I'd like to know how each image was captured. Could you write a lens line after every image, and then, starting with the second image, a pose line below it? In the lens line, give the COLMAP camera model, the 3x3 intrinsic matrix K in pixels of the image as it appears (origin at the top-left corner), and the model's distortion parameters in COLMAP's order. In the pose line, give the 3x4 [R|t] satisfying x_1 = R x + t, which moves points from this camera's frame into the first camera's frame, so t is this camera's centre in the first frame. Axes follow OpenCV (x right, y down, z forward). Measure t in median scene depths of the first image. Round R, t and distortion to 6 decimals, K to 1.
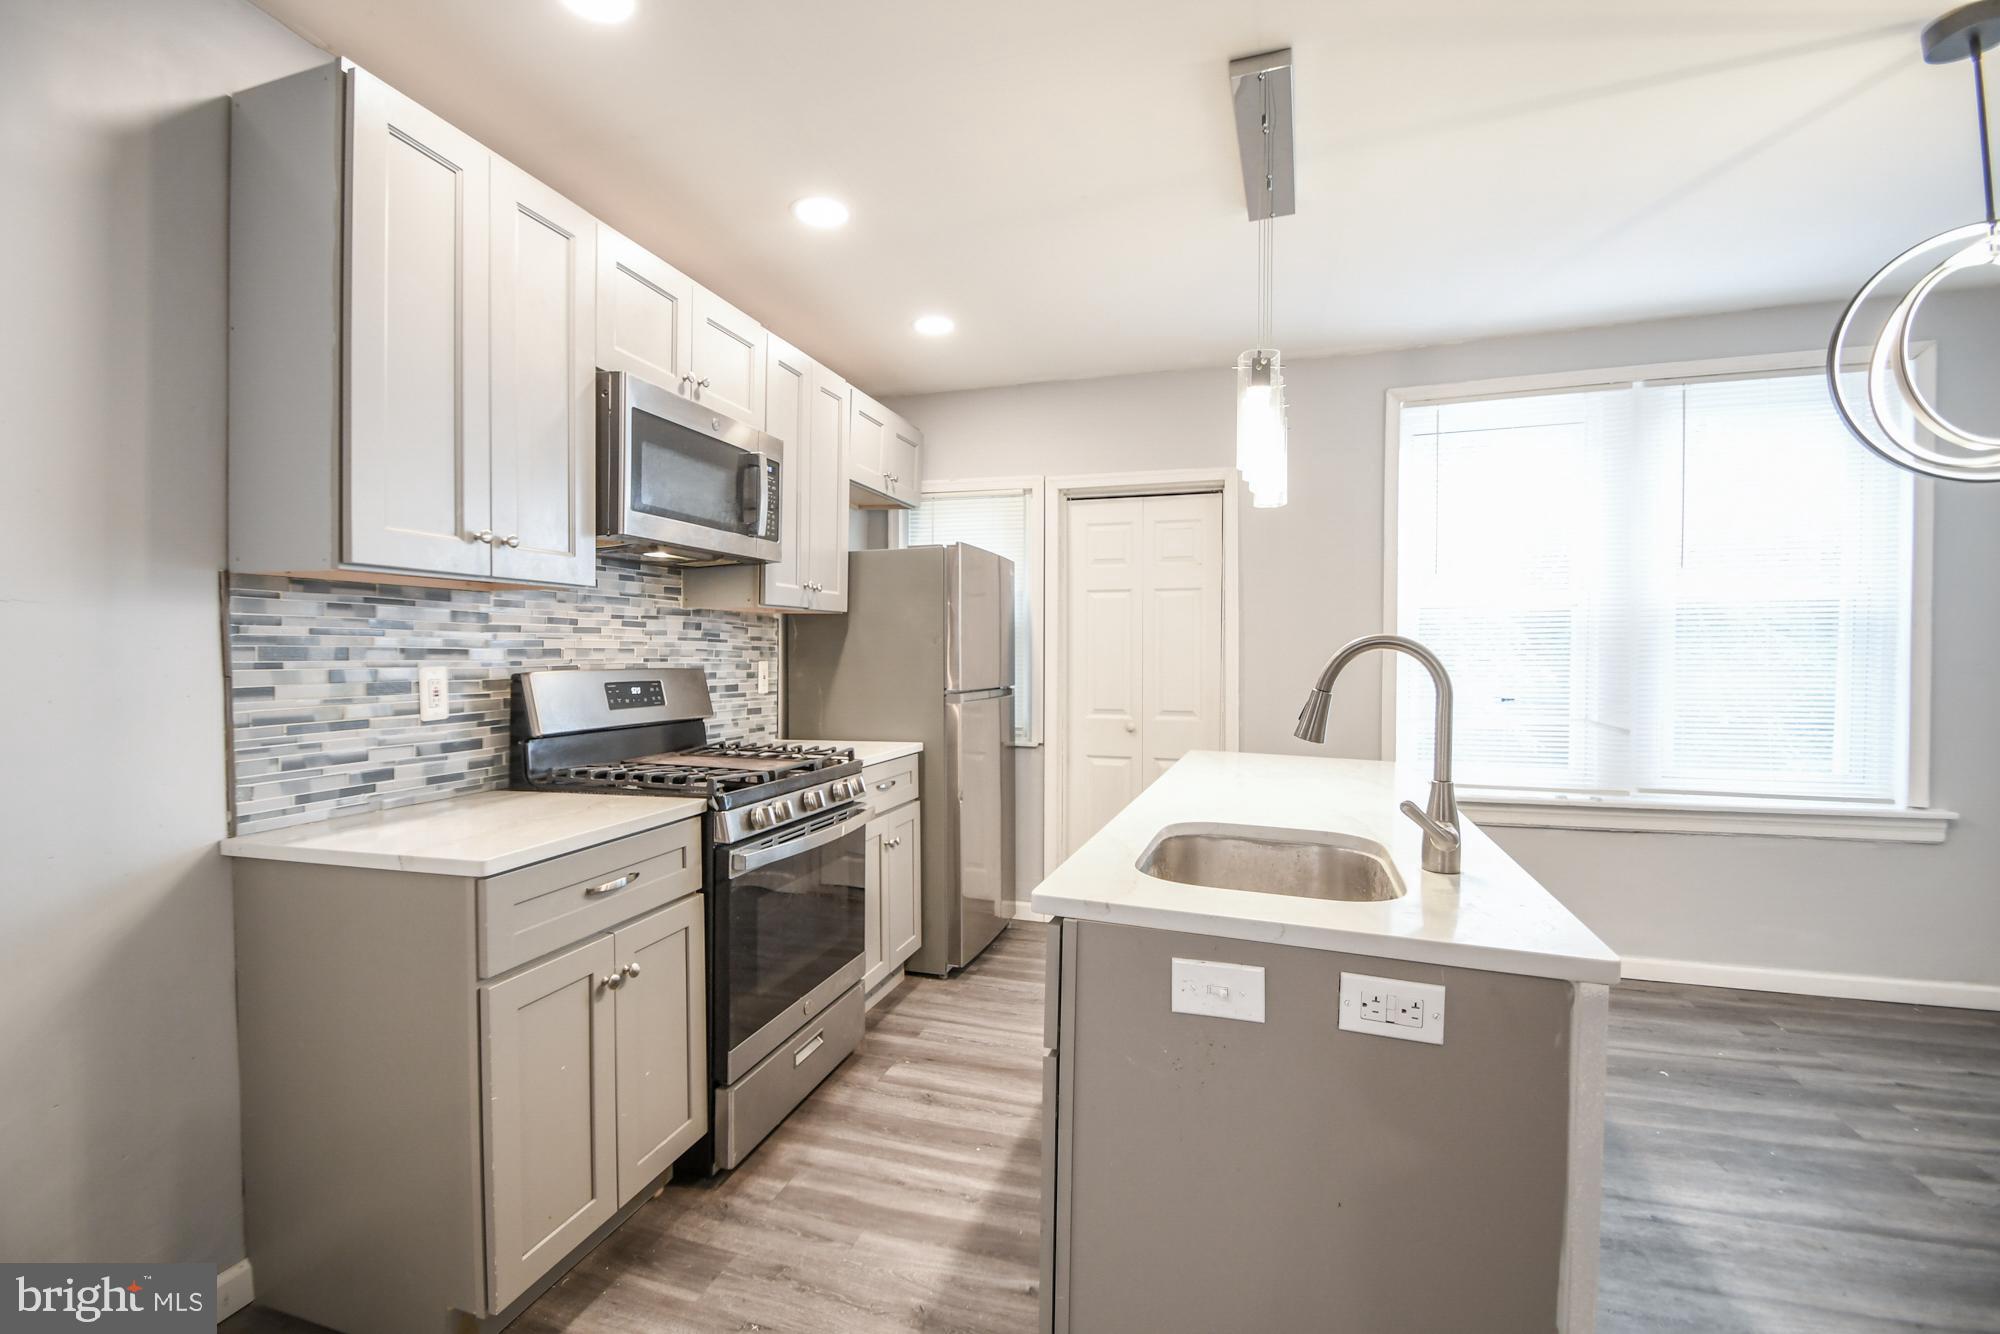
lens RADIAL K [[870.7, 0, 978.1], [0, 870.7, 657.3], [0, 0, 1]] dist [0.009961, -0.013747]
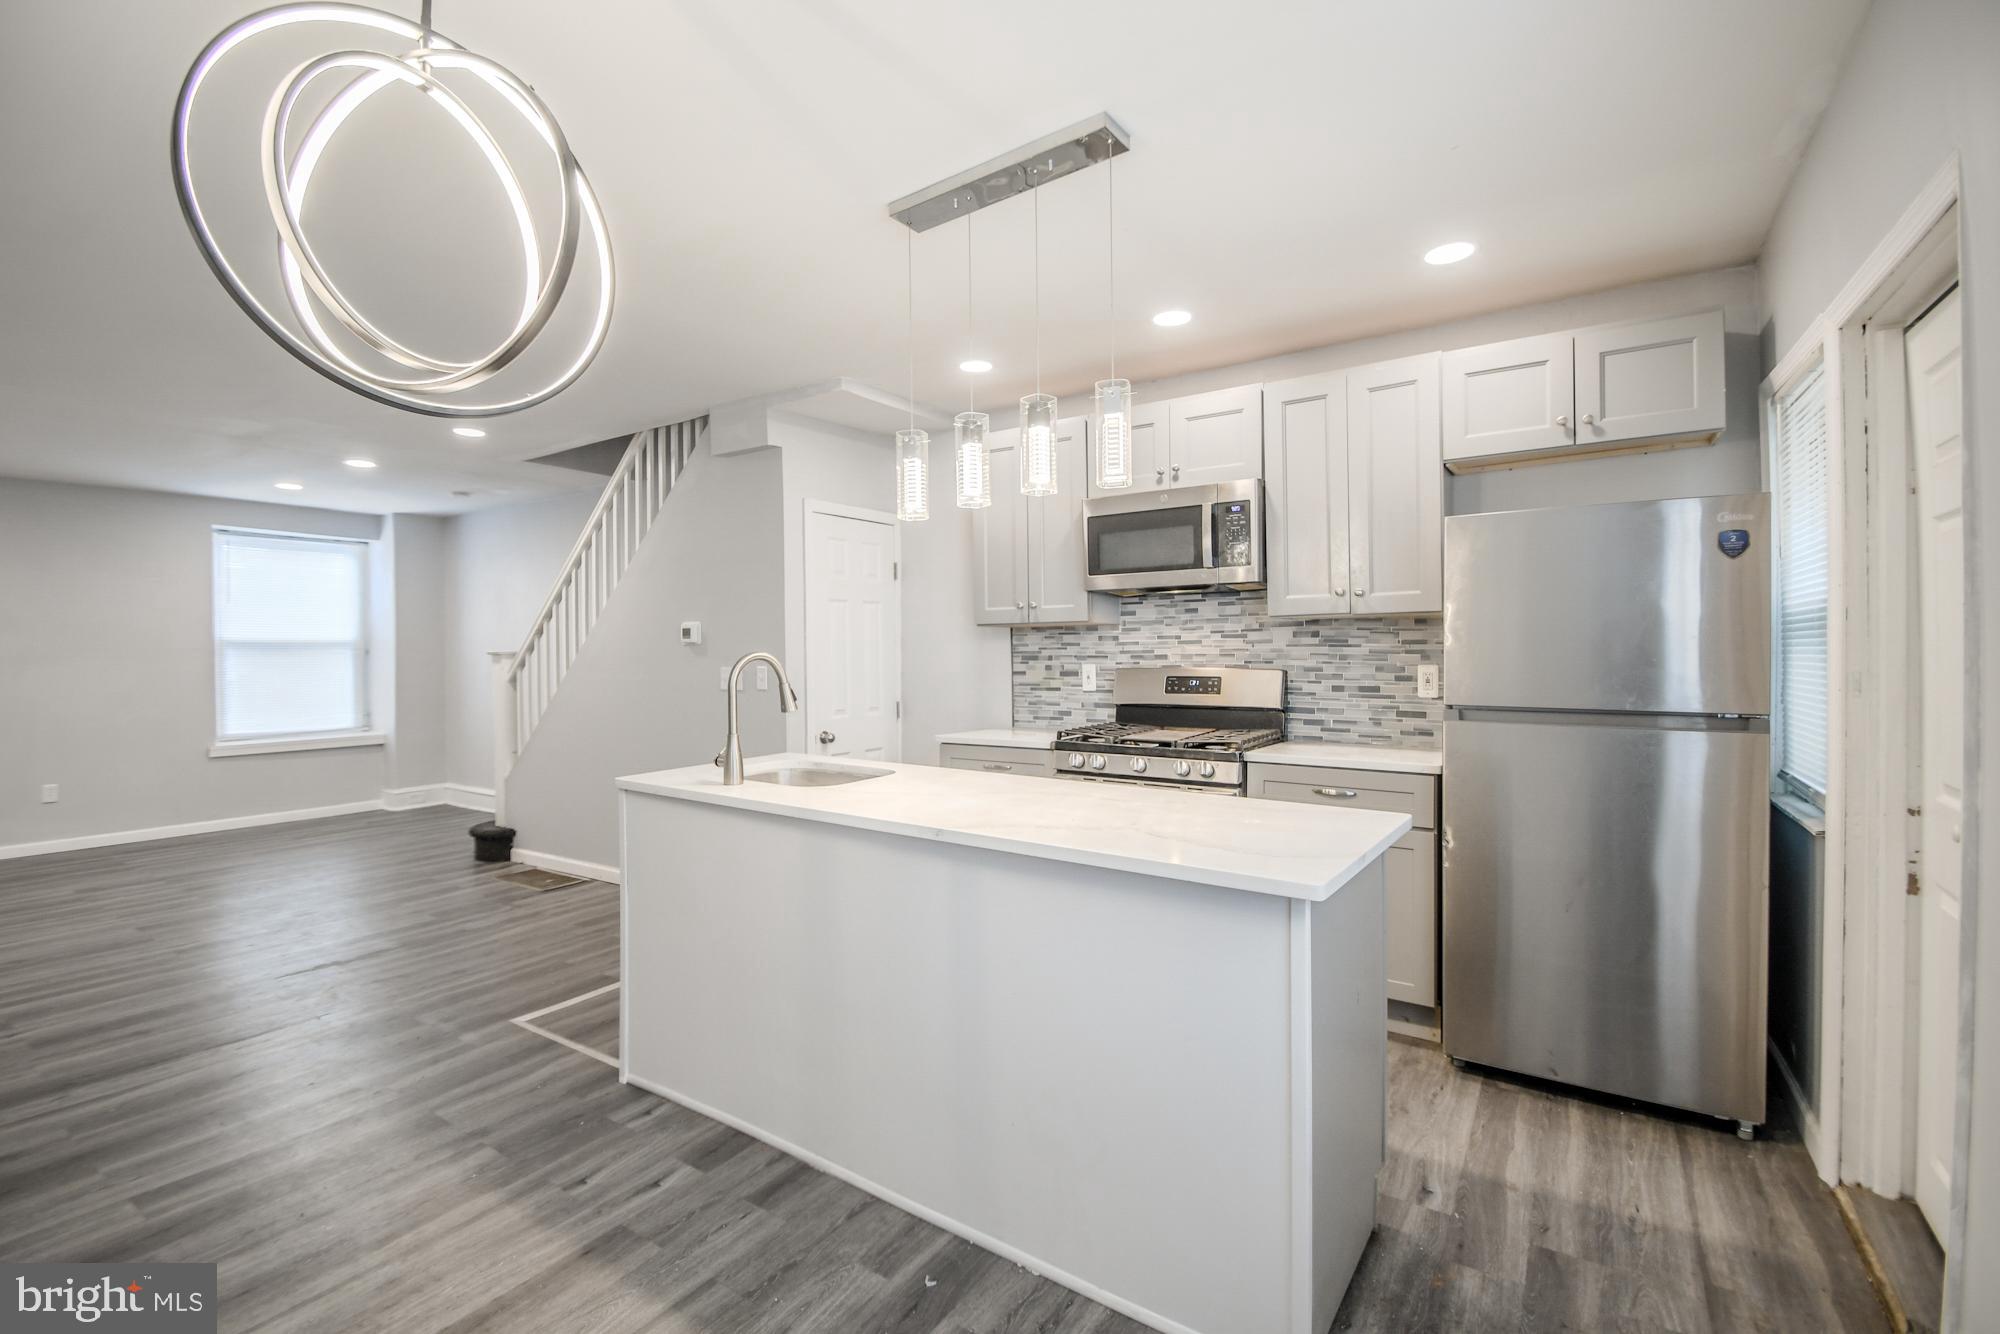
lens RADIAL K [[880.9, 0, 970.1], [0, 880.9, 662.3], [0, 0, 1]] dist [0.010576, -0.015393]
pose [[-0.286680, 0.011728, -0.957955, 1.307432], [0.002241, 0.999931, 0.011571, -0.016646], [0.958024, 0.001170, -0.286686, 1.224141]]
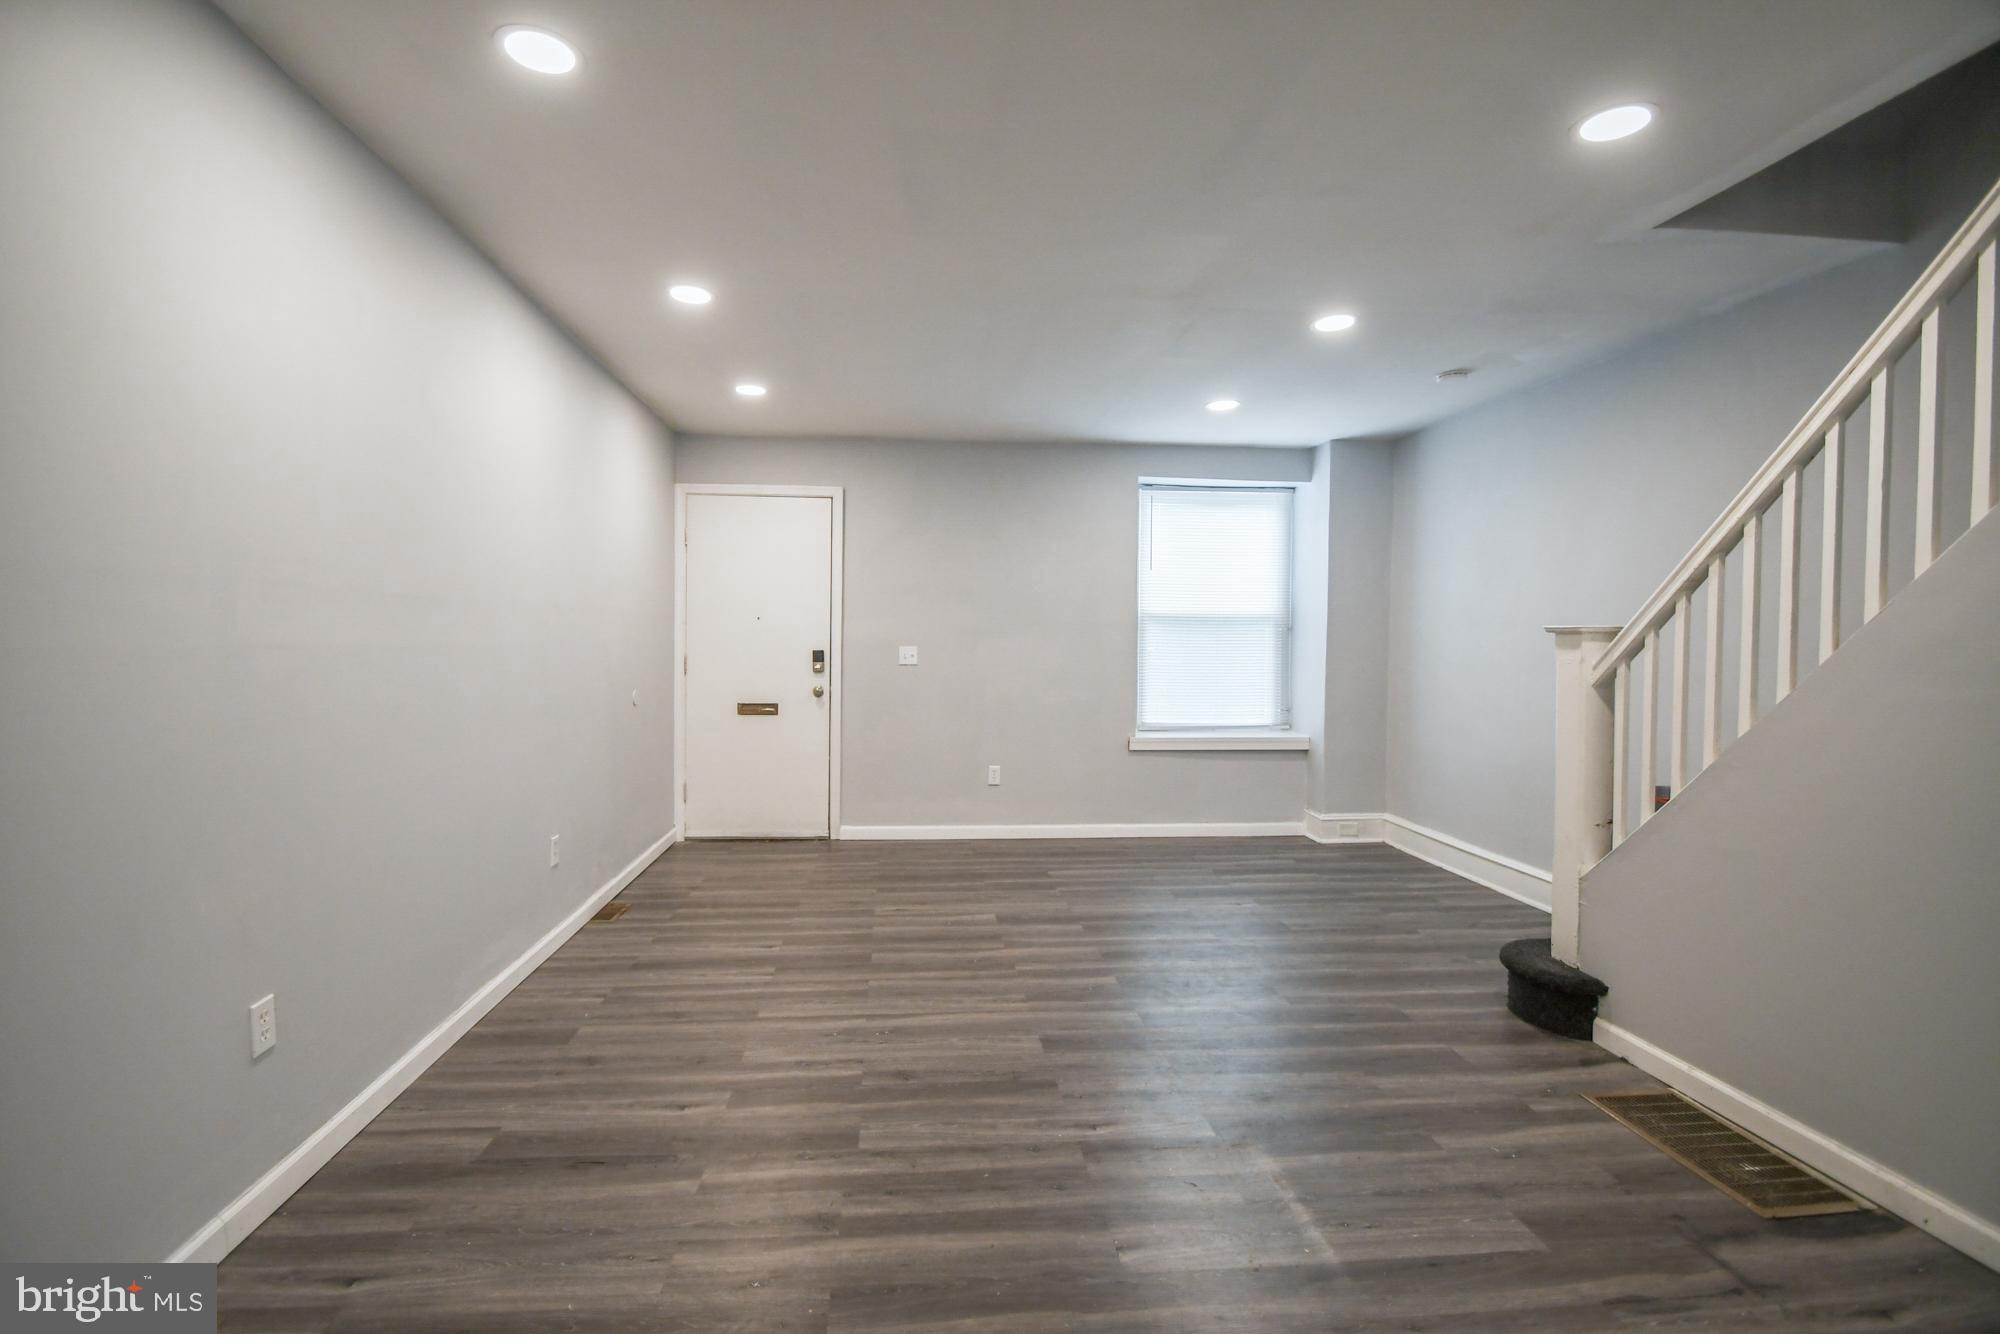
lens RADIAL K [[870.7, 0, 978.1], [0, 870.7, 657.3], [0, 0, 1]] dist [0.009961, -0.013747]
pose [[-0.920587, 0.001651, -0.390533, 0.595149], [-0.010999, 0.999485, 0.030153, -0.005179], [0.390382, 0.032054, -0.920095, 0.064709]]
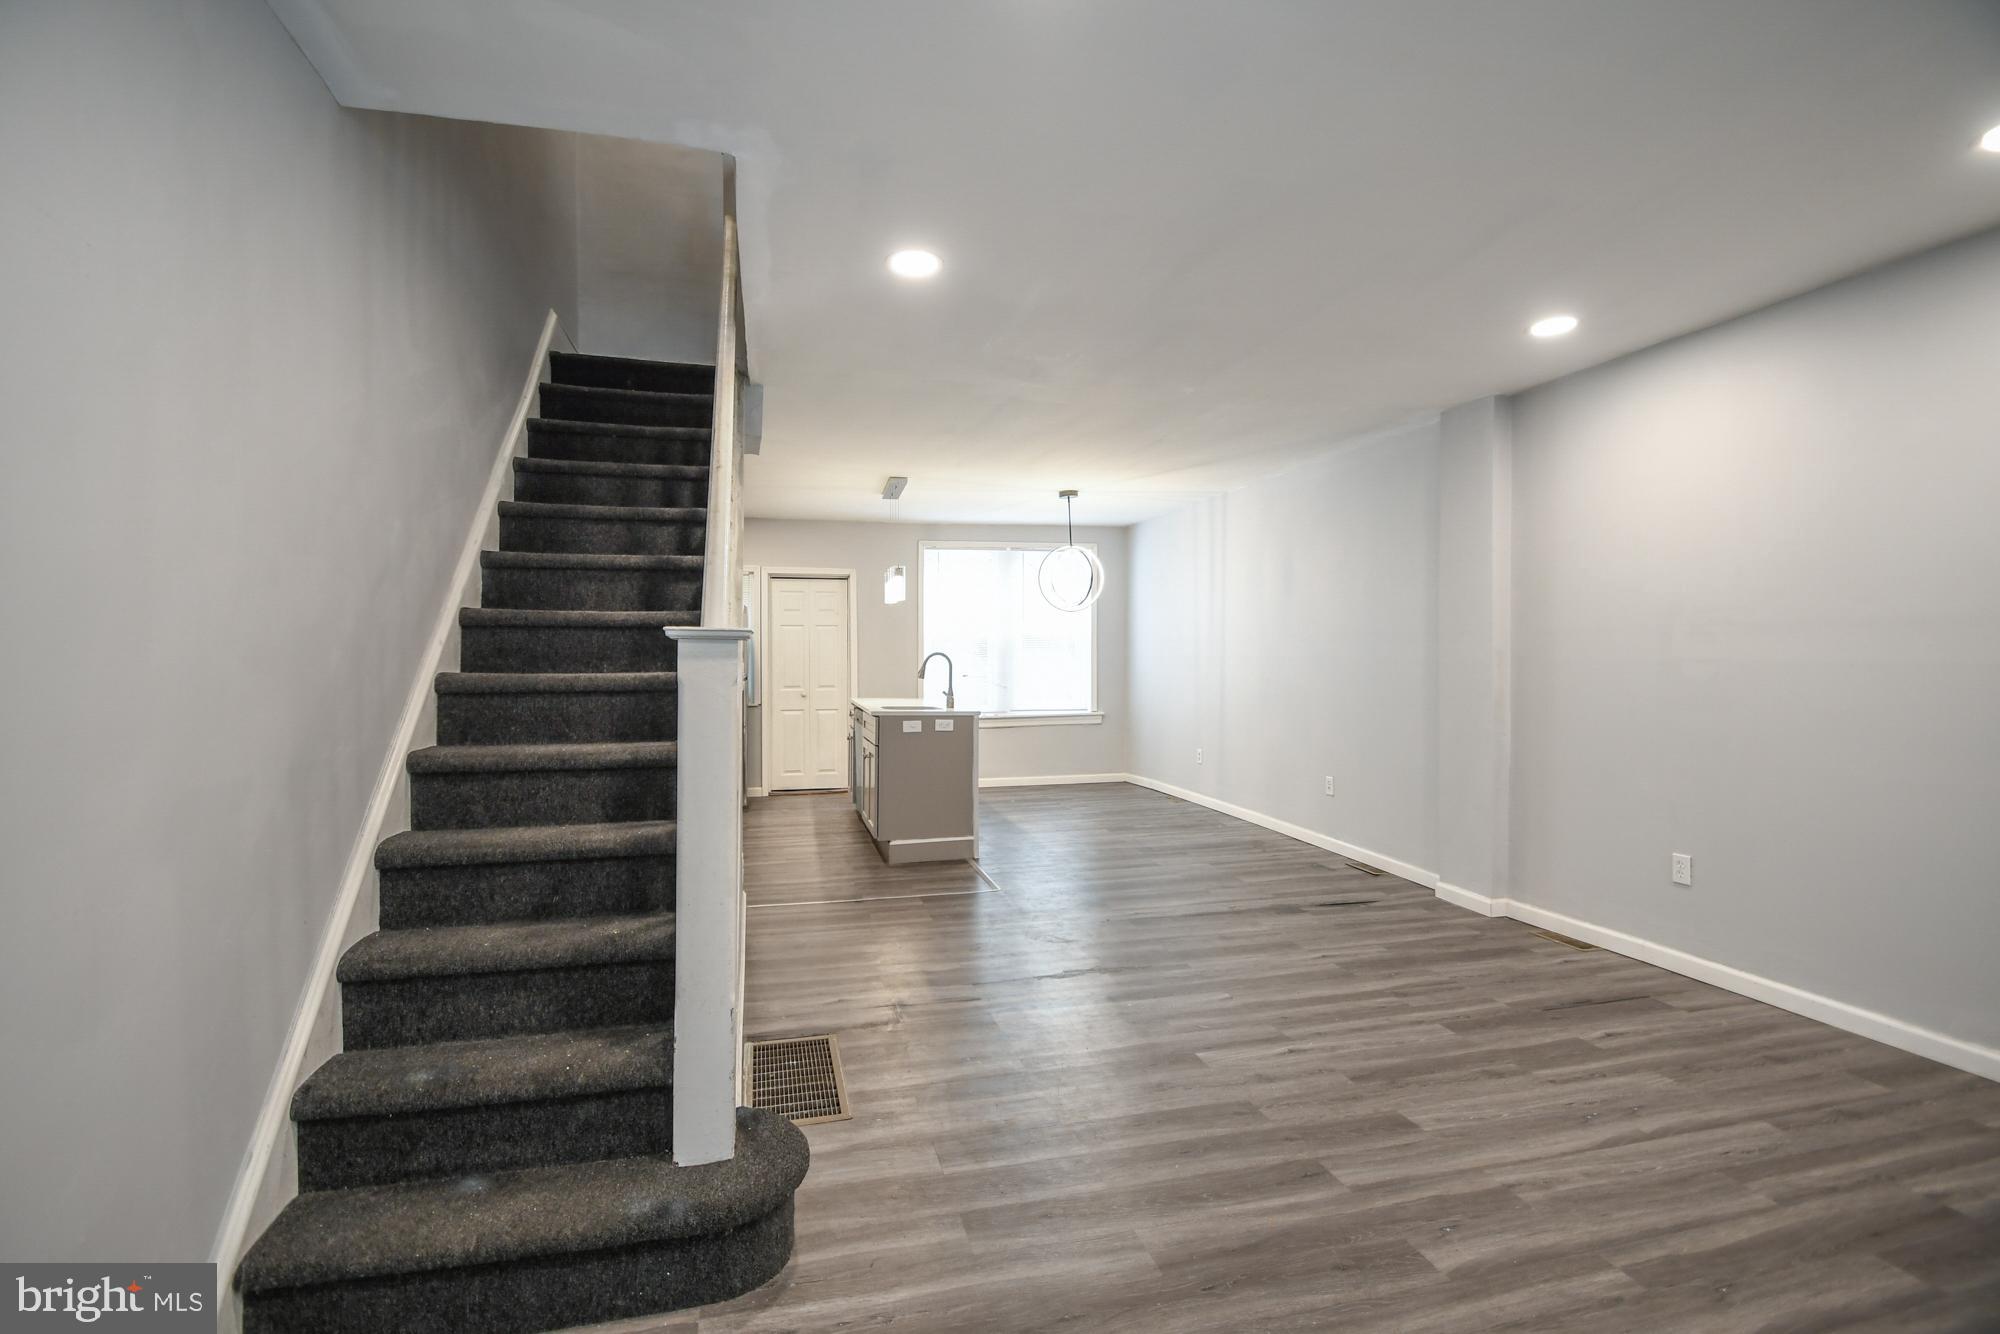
lens RADIAL K [[875.8, 0, 981.4], [0, 875.8, 656.3], [0, 0, 1]] dist [0.009924, -0.014711]
pose [[0.847075, -0.004515, 0.531455, -0.988728], [0.007683, 0.999963, -0.003749, 0.006406], [-0.531418, 0.007258, 0.847079, -1.657636]]
